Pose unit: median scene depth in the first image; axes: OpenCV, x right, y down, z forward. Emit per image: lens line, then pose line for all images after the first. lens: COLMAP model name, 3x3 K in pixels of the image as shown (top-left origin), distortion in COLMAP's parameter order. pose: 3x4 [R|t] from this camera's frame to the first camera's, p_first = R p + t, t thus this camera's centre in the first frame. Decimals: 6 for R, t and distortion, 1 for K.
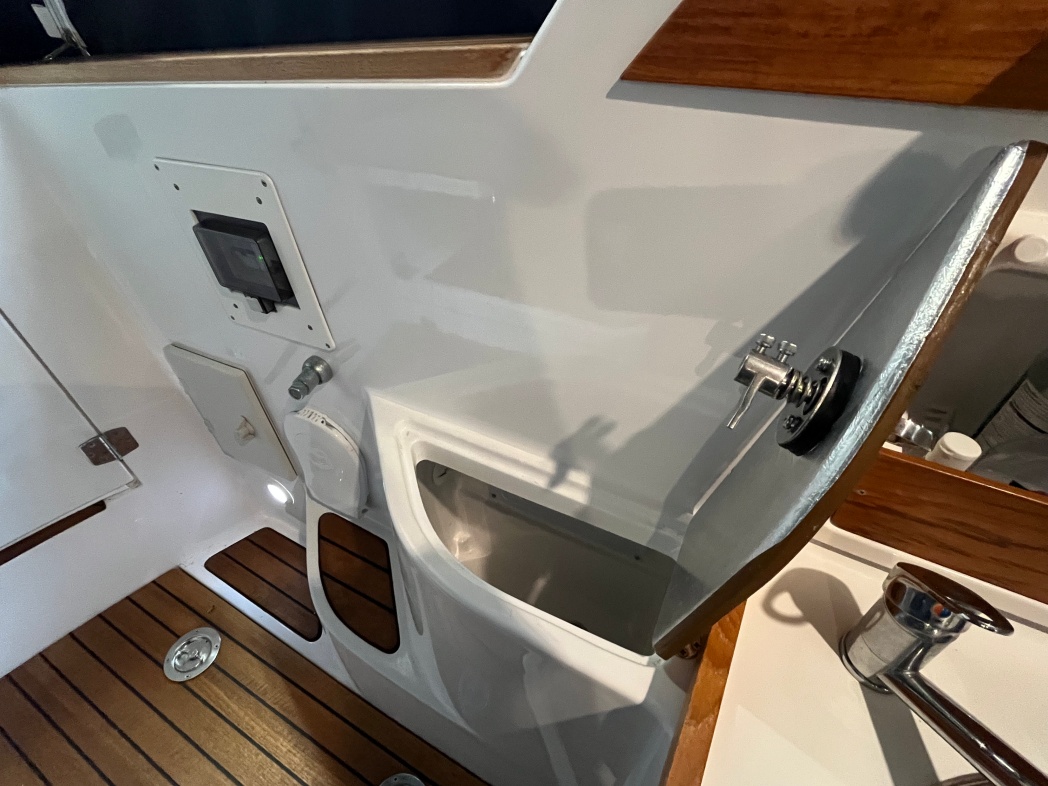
lens RADIAL K [[496.1, 0, 522.9], [0, 496.1, 391.0], [0, 0, 1]] dist [-0.009227, 0.000147]
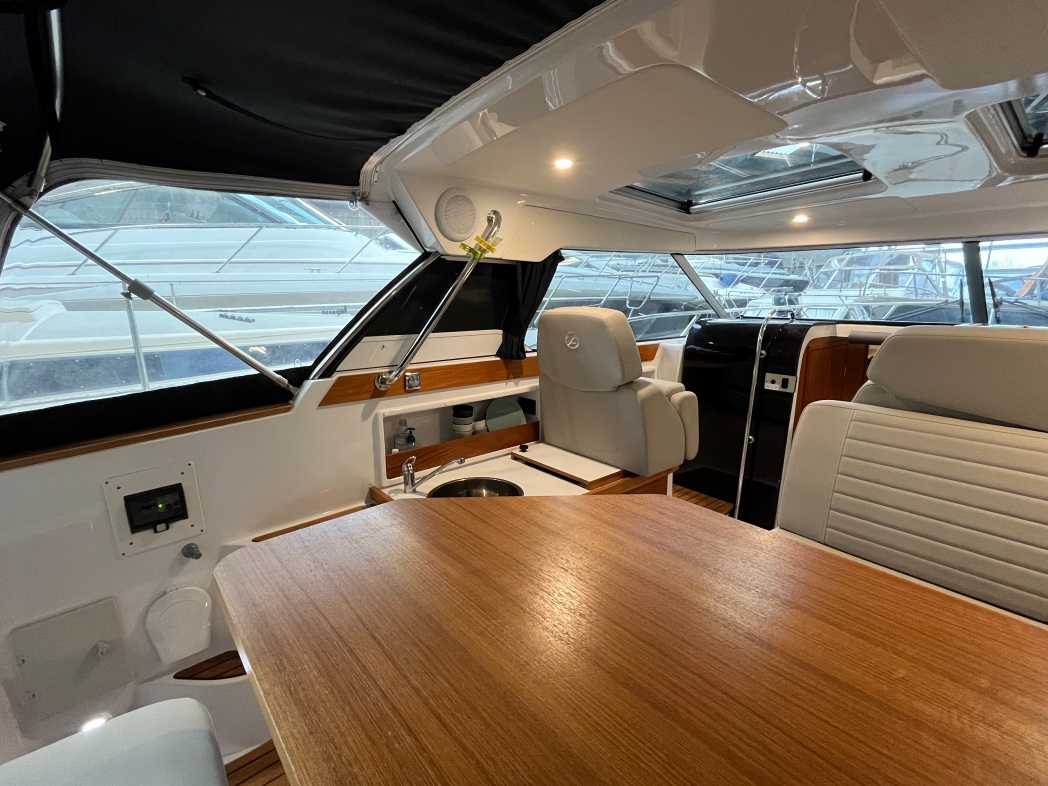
lens RADIAL K [[496.1, 0, 522.9], [0, 496.1, 391.0], [0, 0, 1]] dist [-0.009227, 0.000147]
pose [[0.348624, -0.170261, 0.921668, -2.589219], [0.604856, 0.792053, -0.082471, 0.667757], [-0.715968, 0.586228, 0.379112, -1.781546]]
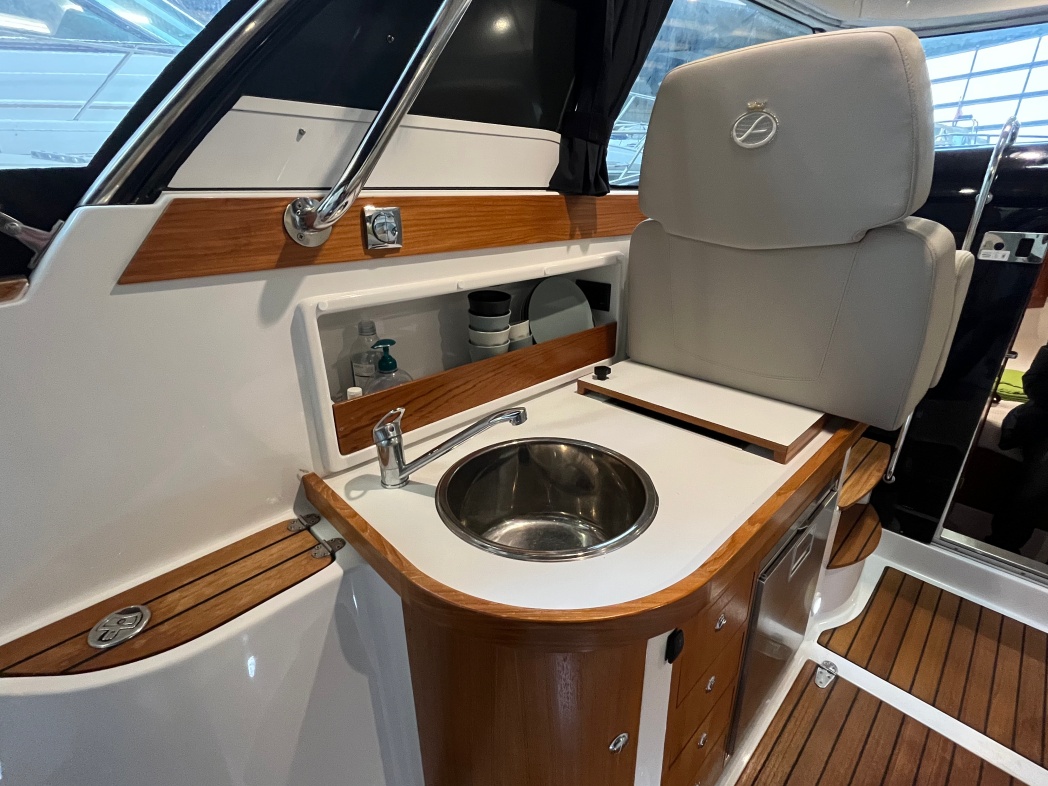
lens RADIAL K [[496.1, 0, 522.9], [0, 496.1, 391.0], [0, 0, 1]] dist [-0.009227, 0.000147]
pose [[0.282637, -0.342957, 0.895822, -0.773563], [0.626346, 0.773305, 0.098437, 0.299709], [-0.726503, 0.533273, 0.433375, -0.464758]]
